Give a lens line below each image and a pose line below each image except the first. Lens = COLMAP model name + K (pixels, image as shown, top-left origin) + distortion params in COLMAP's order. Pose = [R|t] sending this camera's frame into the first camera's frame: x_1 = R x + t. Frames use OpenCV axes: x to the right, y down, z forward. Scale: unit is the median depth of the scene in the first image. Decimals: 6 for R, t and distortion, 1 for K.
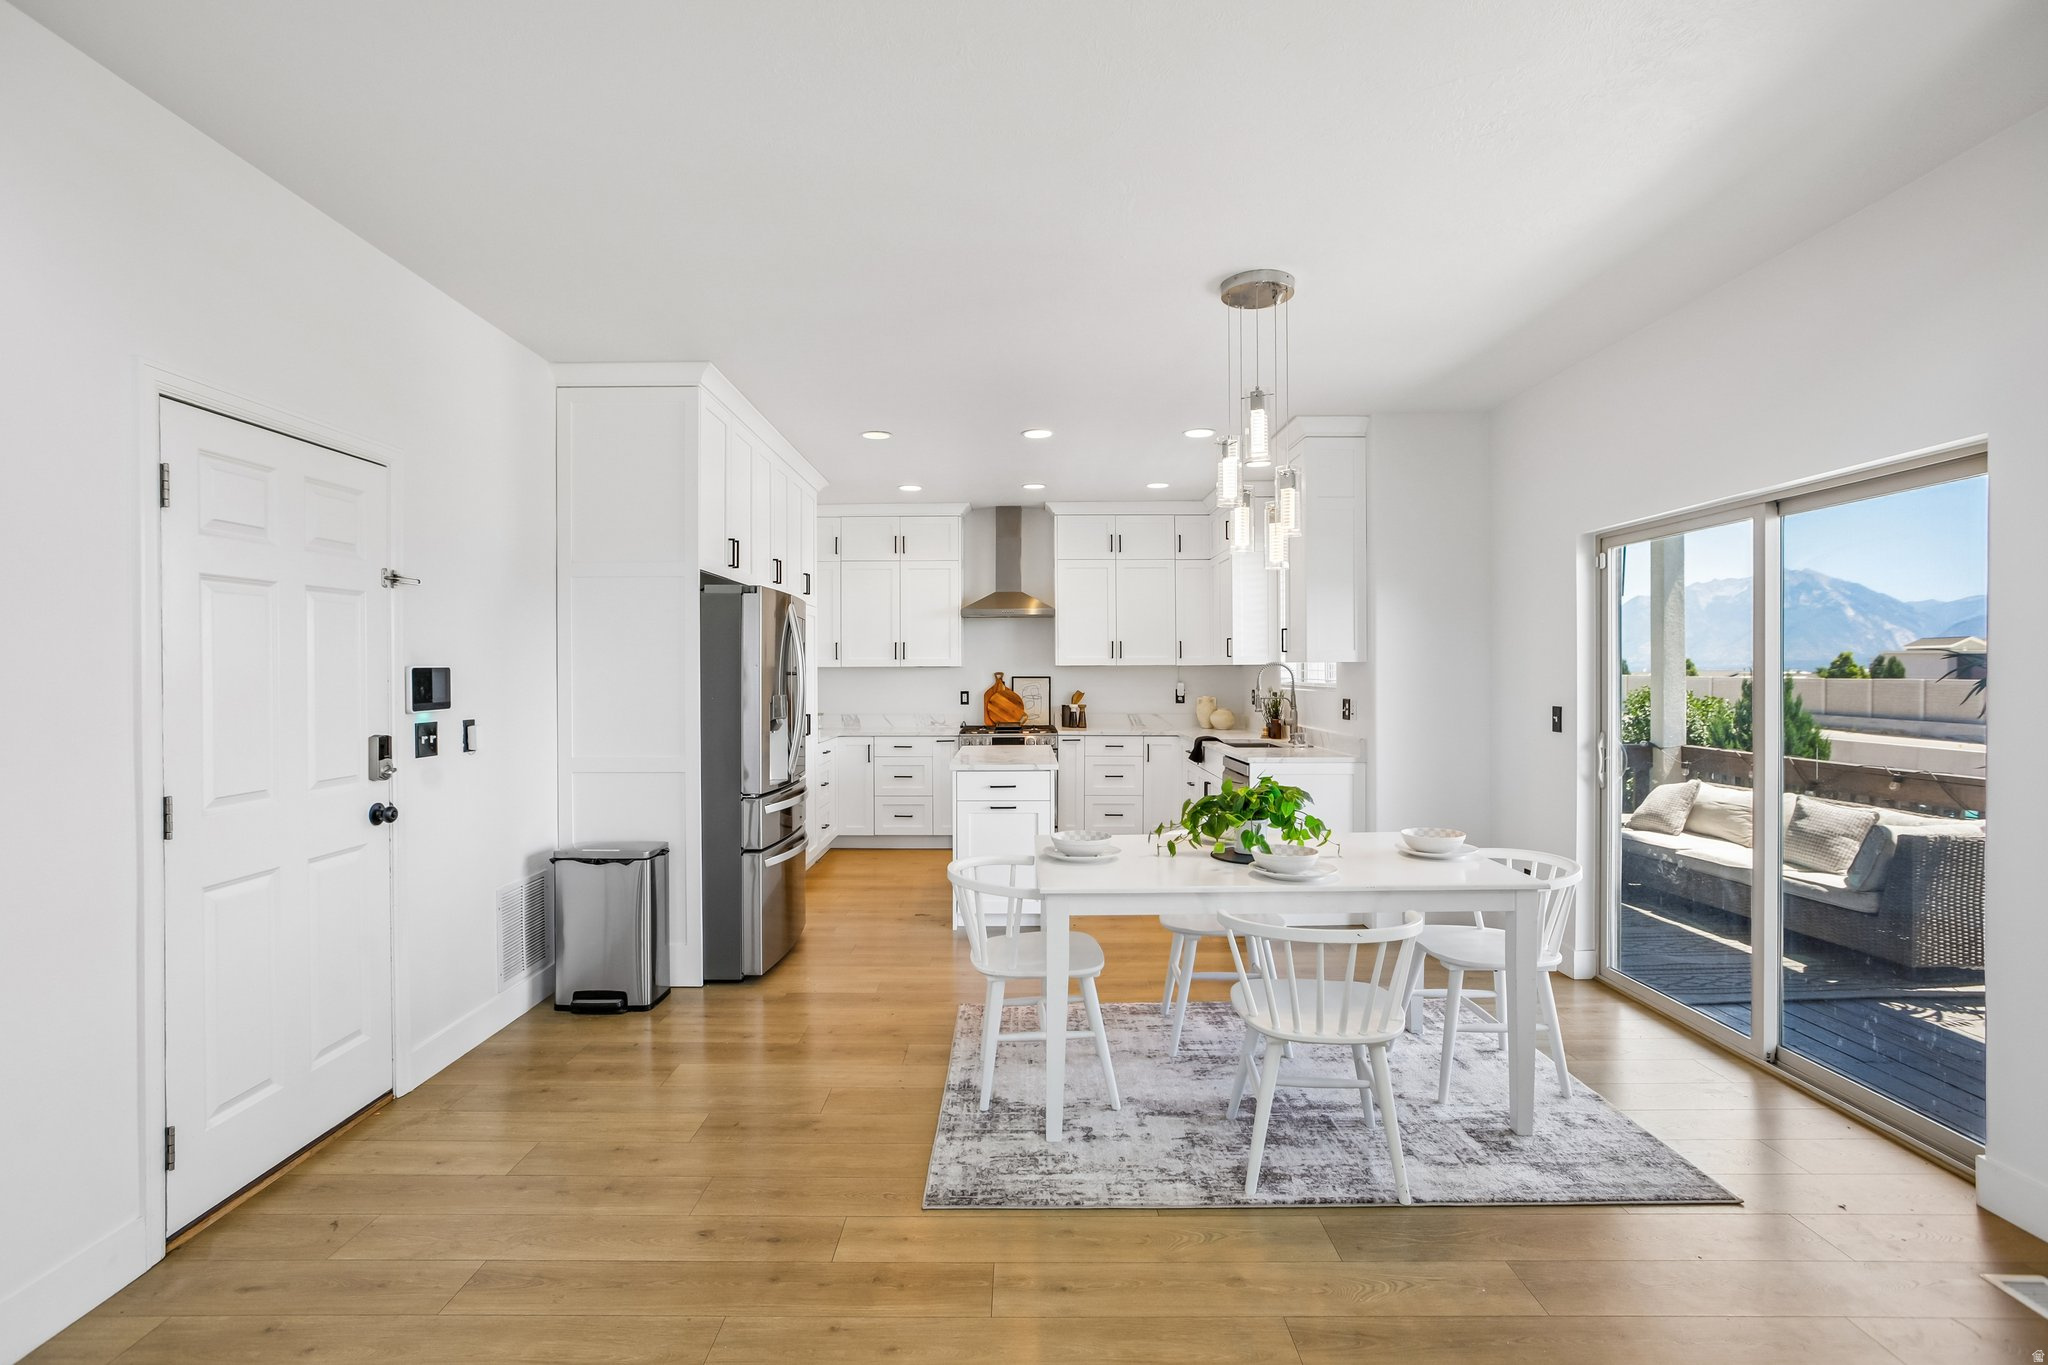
lens RADIAL K [[962.6, 0, 1020.7], [0, 962.6, 670.4], [0, 0, 1]] dist [-0.016302, 0.000444]
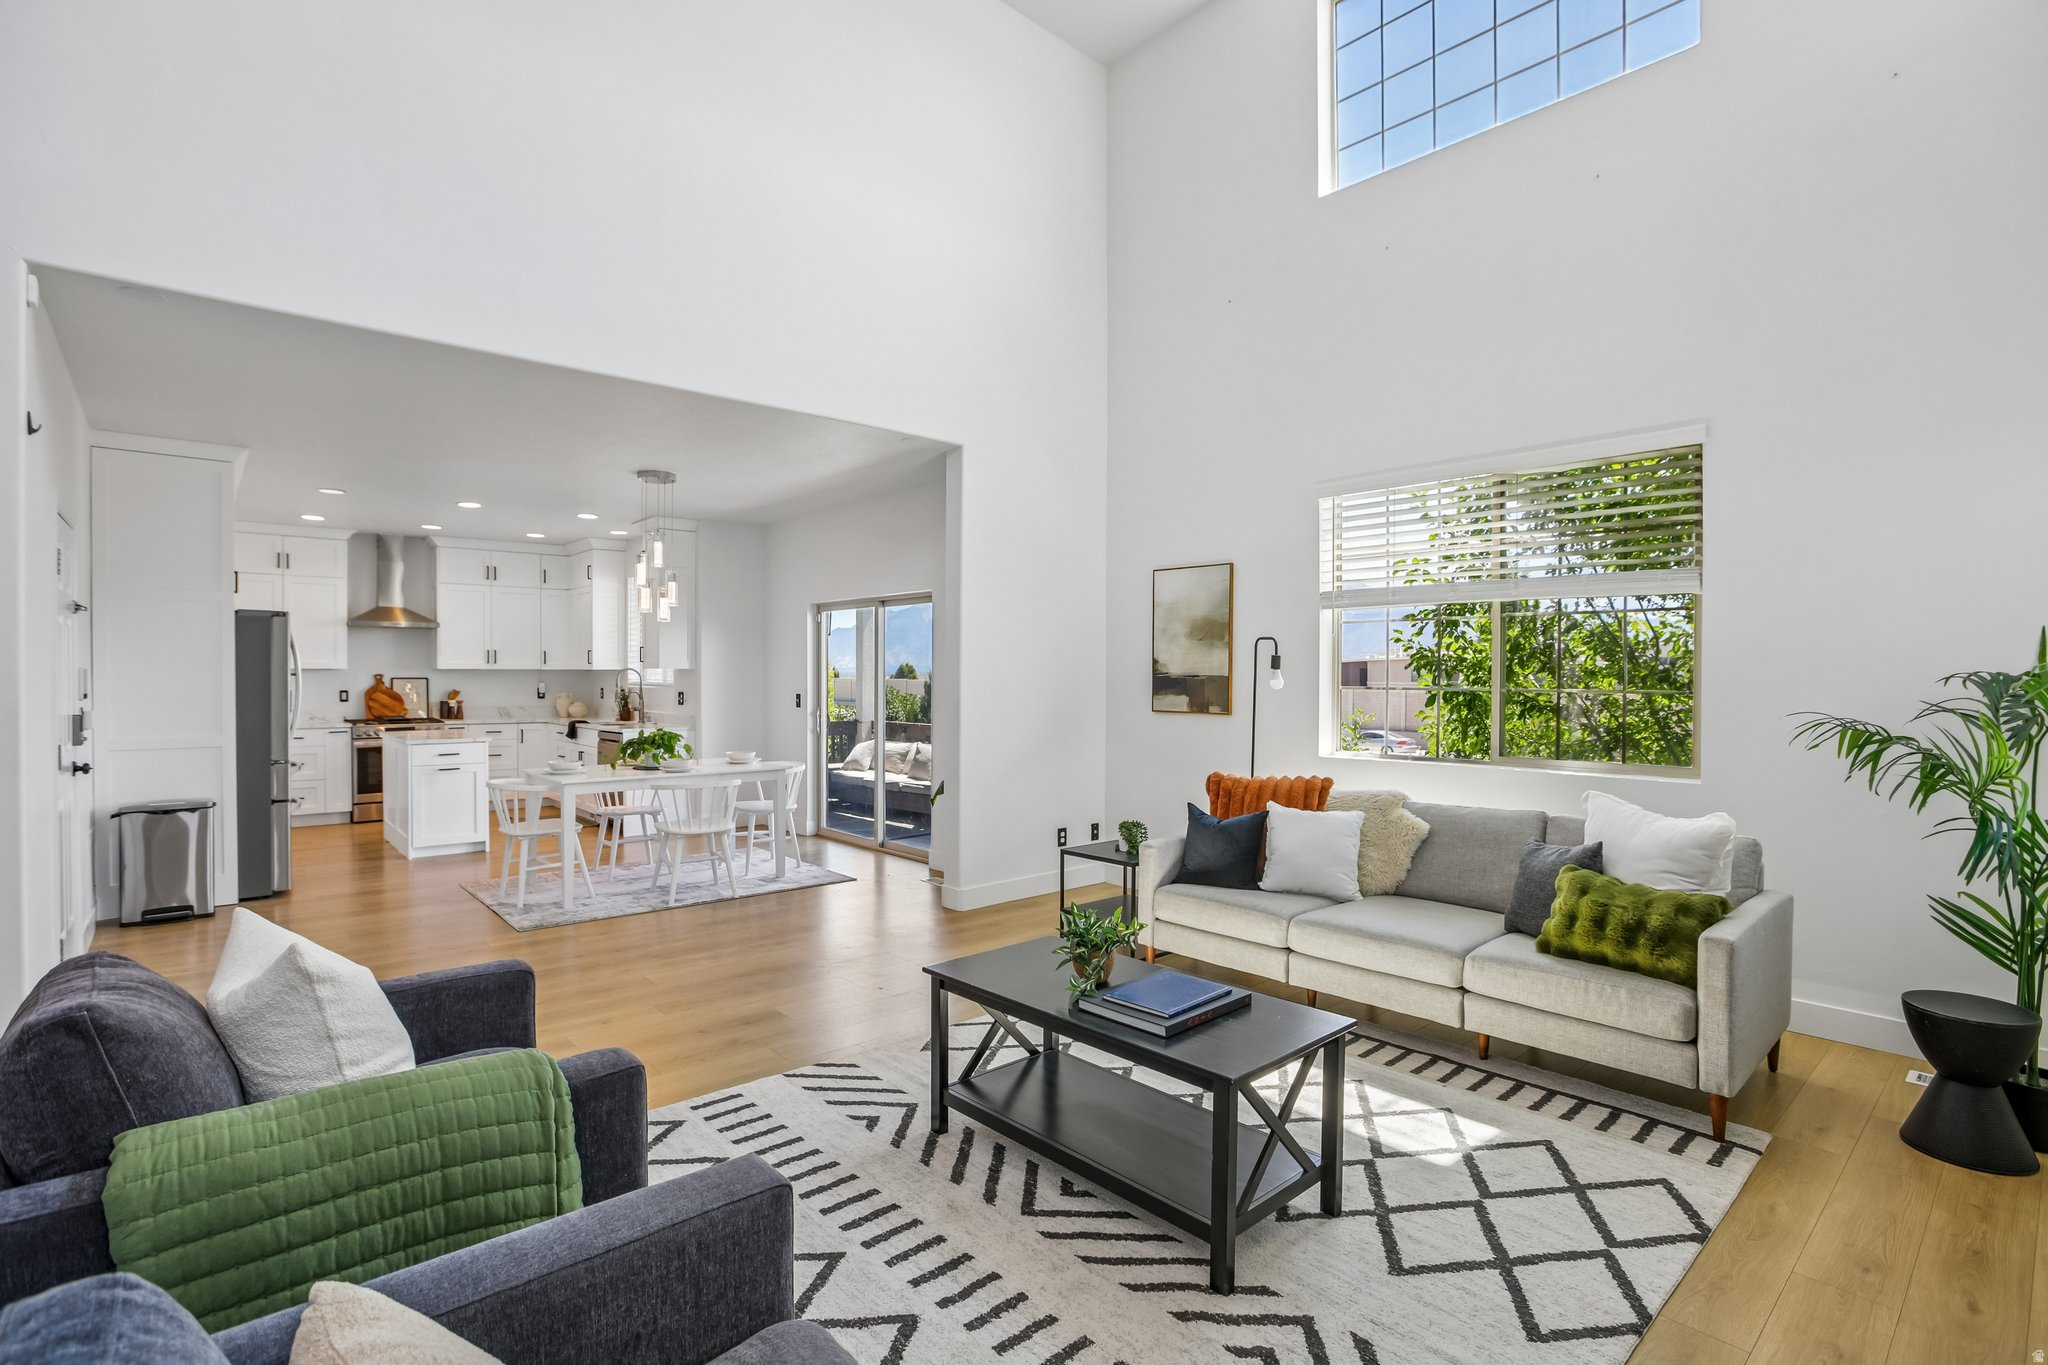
lens RADIAL K [[968.8, 0, 1025.6], [0, 968.8, 687.4], [0, 0, 1]] dist [-0.037226, 0.000300]
pose [[0.749380, -0.003602, 0.662130, -0.230131], [-0.005957, 0.999908, 0.012181, -0.000681], [-0.662113, -0.013073, 0.749290, -0.455600]]
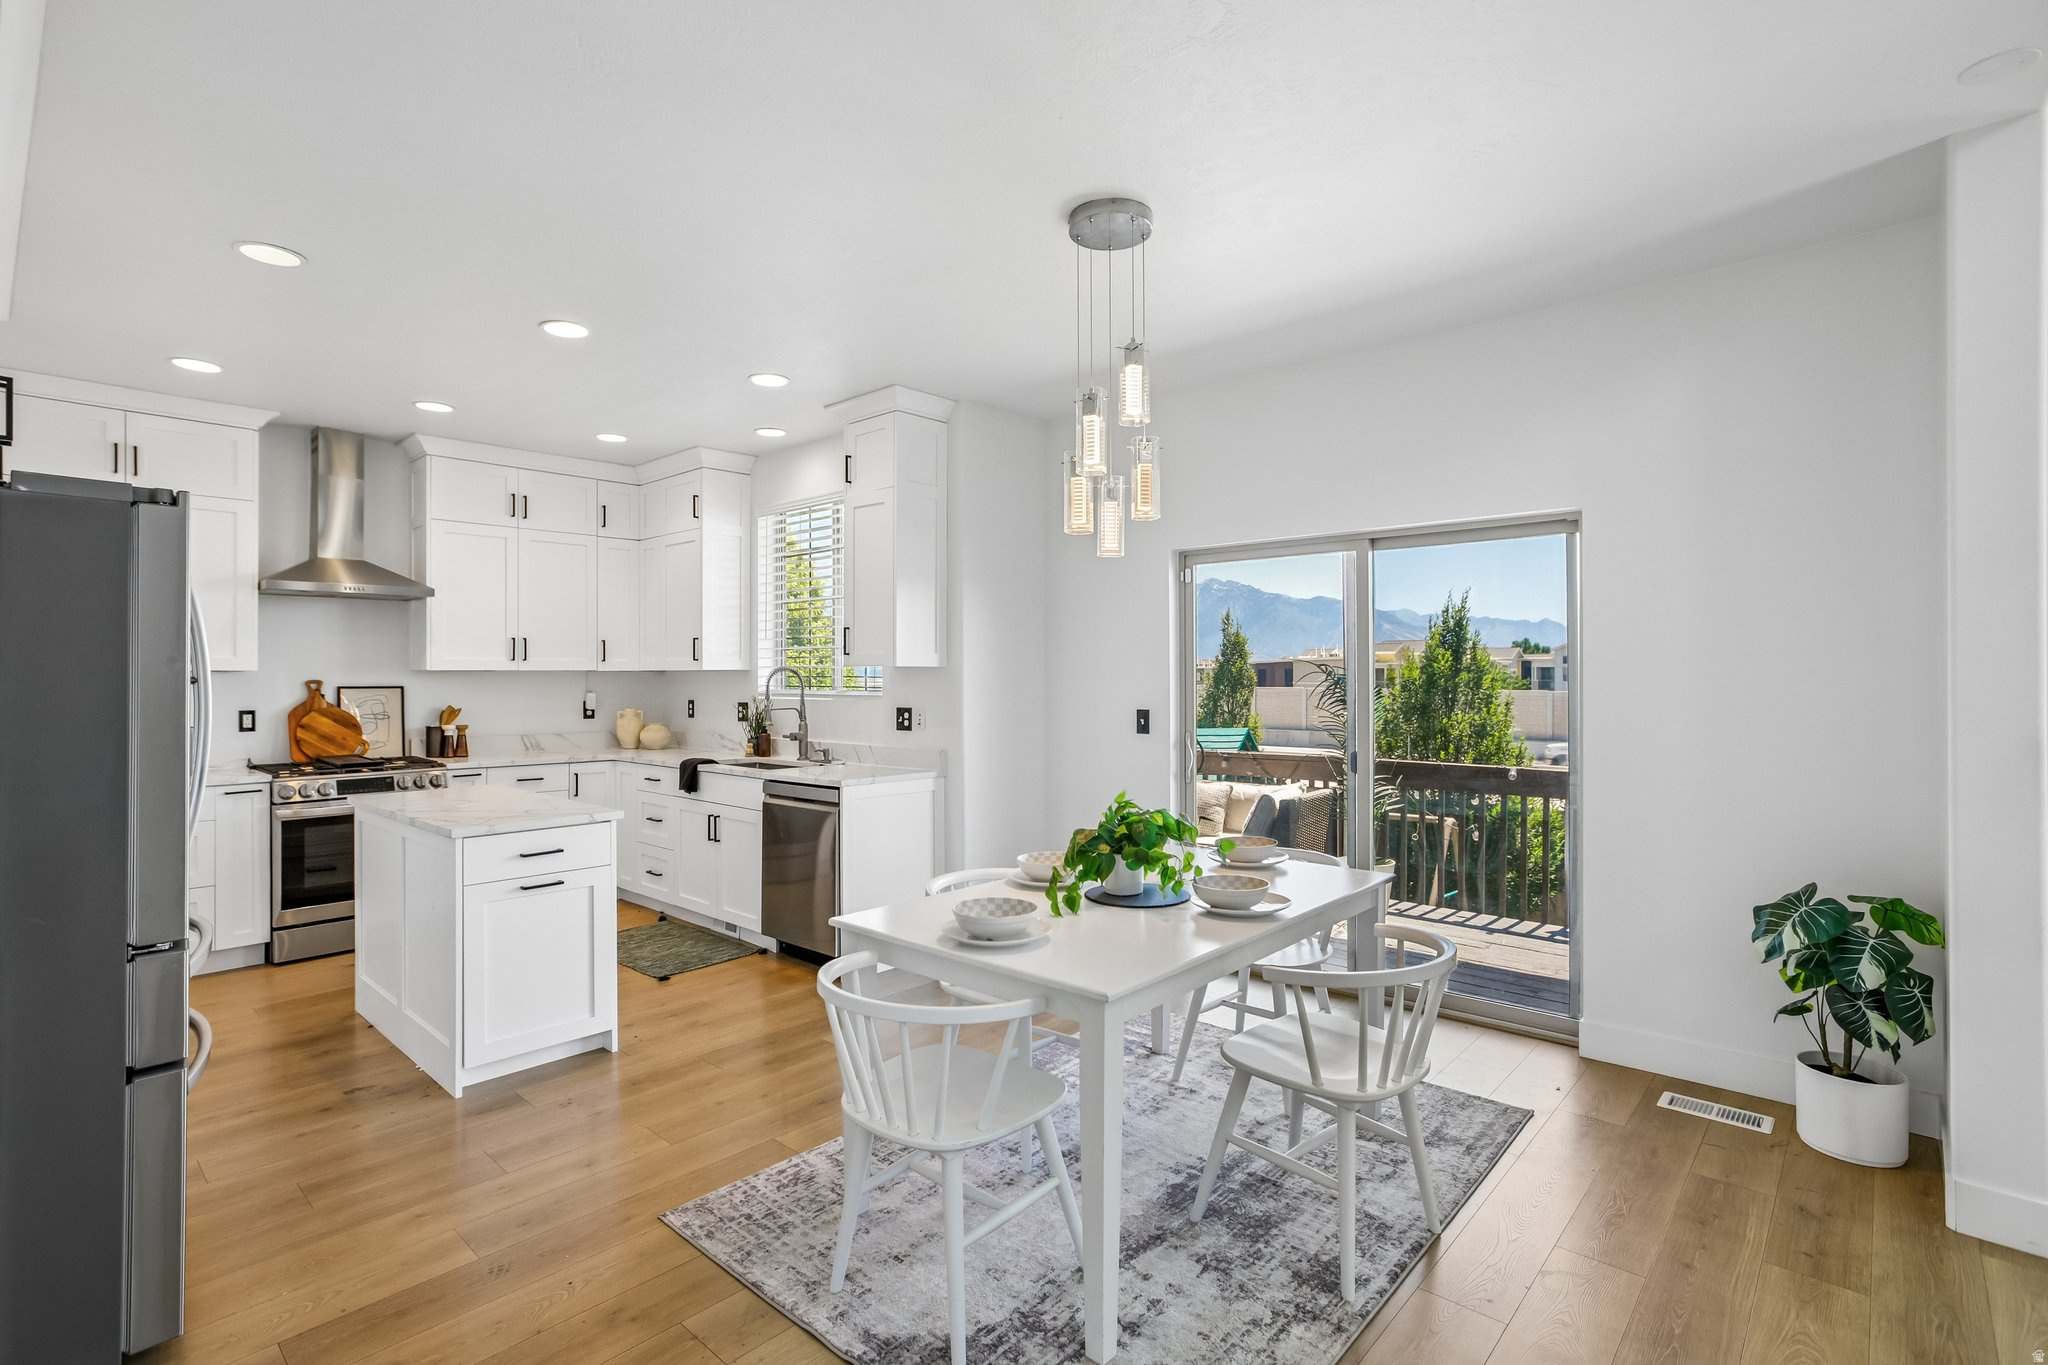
lens RADIAL K [[962.6, 0, 1020.7], [0, 962.6, 670.4], [0, 0, 1]] dist [-0.016302, 0.000444]
pose [[0.672366, 0.004802, 0.740203, -0.205742], [0.001113, 0.999971, -0.007498, 0.000915], [-0.740218, 0.005865, 0.672342, 0.238234]]
